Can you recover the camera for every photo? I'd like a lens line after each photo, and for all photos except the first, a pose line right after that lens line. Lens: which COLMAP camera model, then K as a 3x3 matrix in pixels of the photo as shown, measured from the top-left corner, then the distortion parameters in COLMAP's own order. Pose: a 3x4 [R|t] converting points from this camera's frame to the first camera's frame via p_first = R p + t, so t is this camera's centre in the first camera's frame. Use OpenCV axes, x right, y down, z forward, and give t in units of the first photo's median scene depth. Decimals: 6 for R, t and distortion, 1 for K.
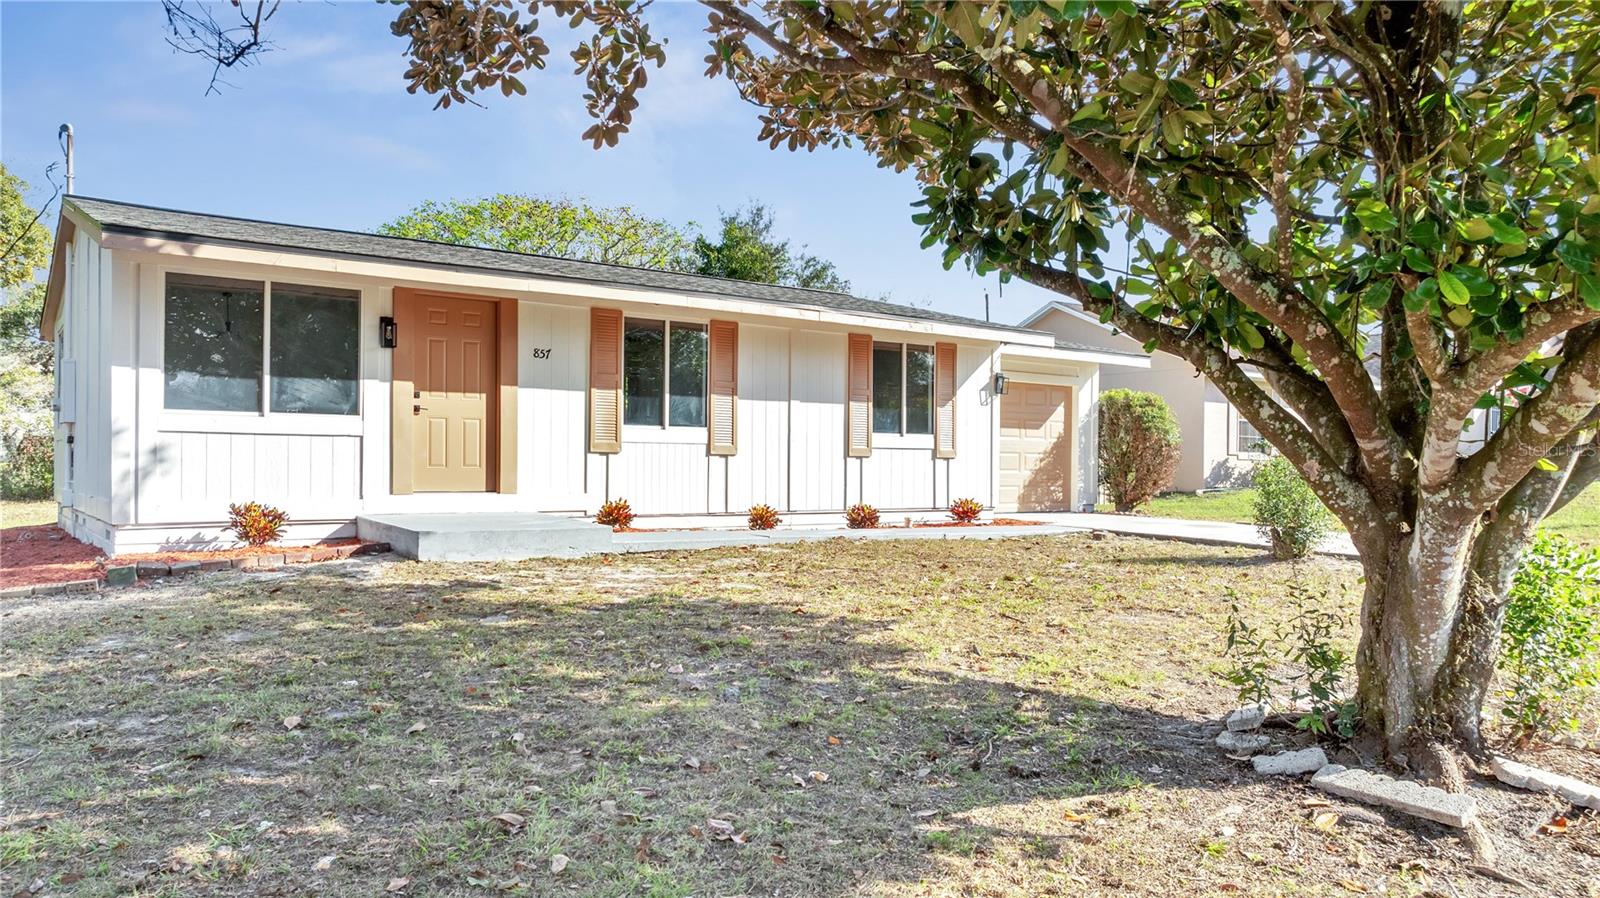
lens RADIAL K [[1125.7, 0, 794.7], [0, 1125.7, 456.5], [0, 0, 1]] dist [-0.022302, 0.018293]
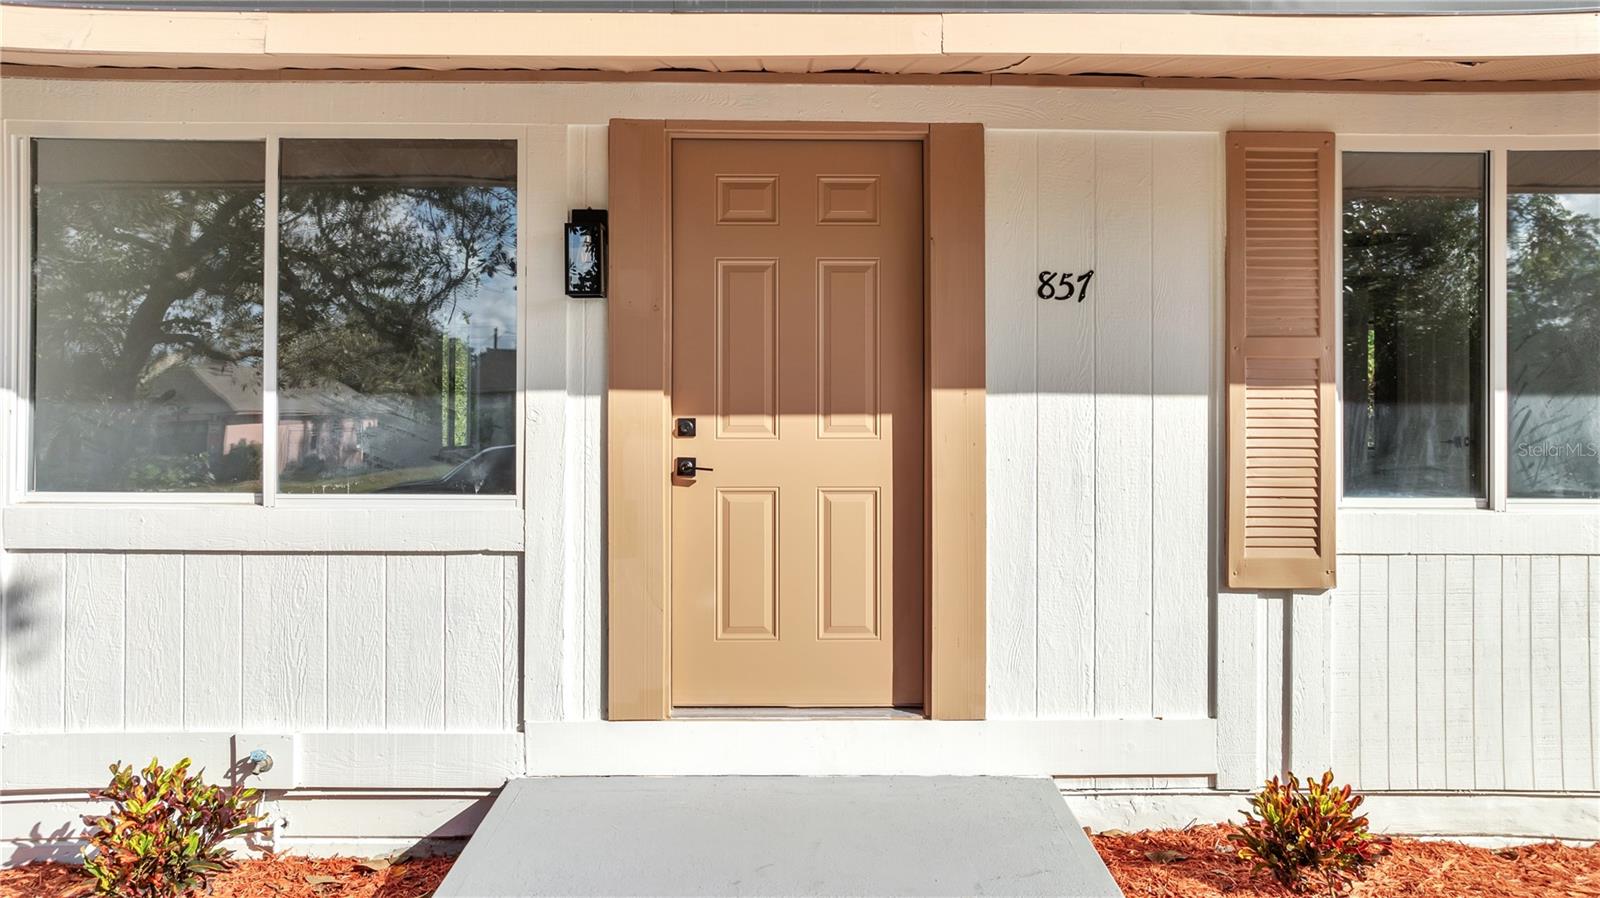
lens RADIAL K [[1125.7, 0, 796.4], [0, 1125.7, 459.1], [0, 0, 1]] dist [-0.022302, 0.018293]
pose [[0.819253, -0.023290, -0.572959, -0.106563], [0.009006, 0.999574, -0.027754, -0.034176], [0.573362, 0.017578, 0.819114, 0.714441]]
